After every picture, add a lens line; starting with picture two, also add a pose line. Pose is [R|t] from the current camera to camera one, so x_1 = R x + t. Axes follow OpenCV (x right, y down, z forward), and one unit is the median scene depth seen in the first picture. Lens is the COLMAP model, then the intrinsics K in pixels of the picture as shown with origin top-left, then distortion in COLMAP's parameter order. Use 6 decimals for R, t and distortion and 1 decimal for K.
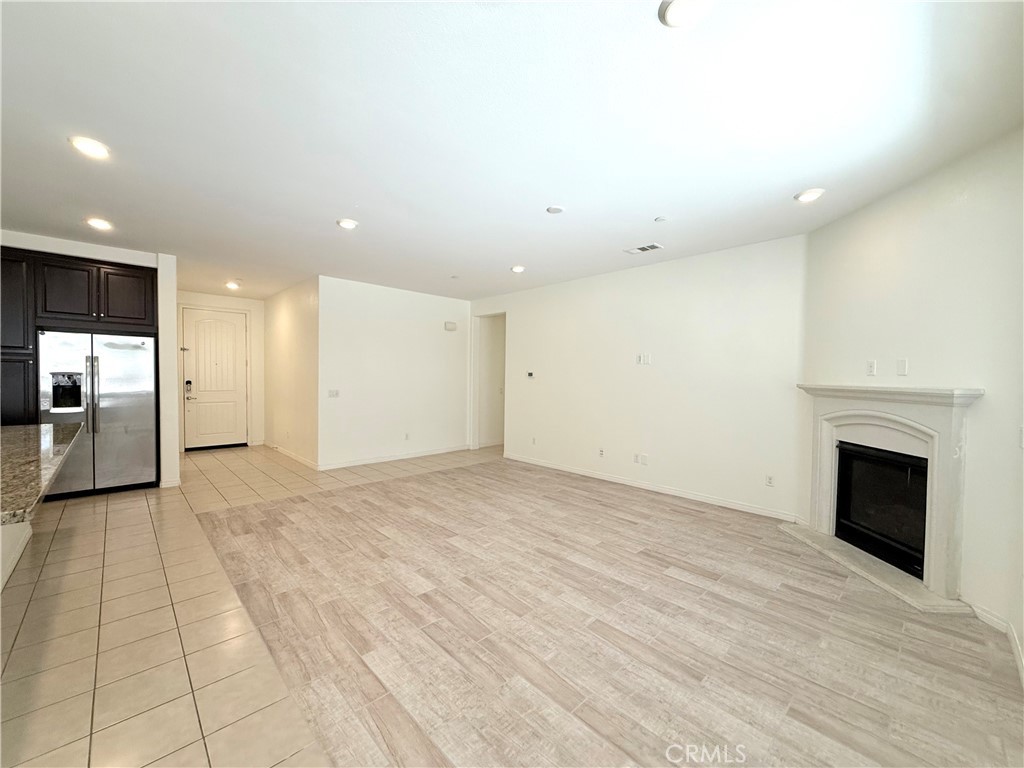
lens RADIAL K [[411.3, 0, 513.3], [0, 411.3, 385.8], [0, 0, 1]] dist [-0.001681, 0.001296]
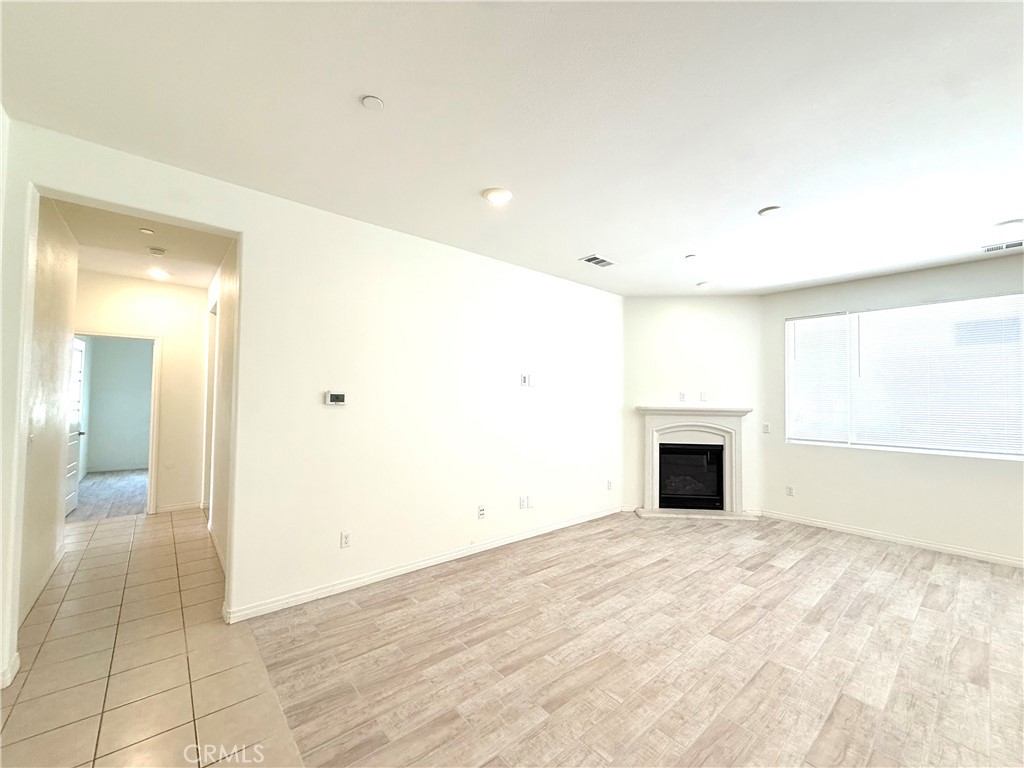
lens RADIAL K [[411.3, 0, 508.2], [0, 411.3, 387.9], [0, 0, 1]] dist [-0.001681, 0.001296]
pose [[0.059912, 0.010411, 0.998149, -0.693827], [0.008913, 0.999900, -0.010965, -0.055168], [-0.998164, 0.009553, 0.059813, 1.345450]]
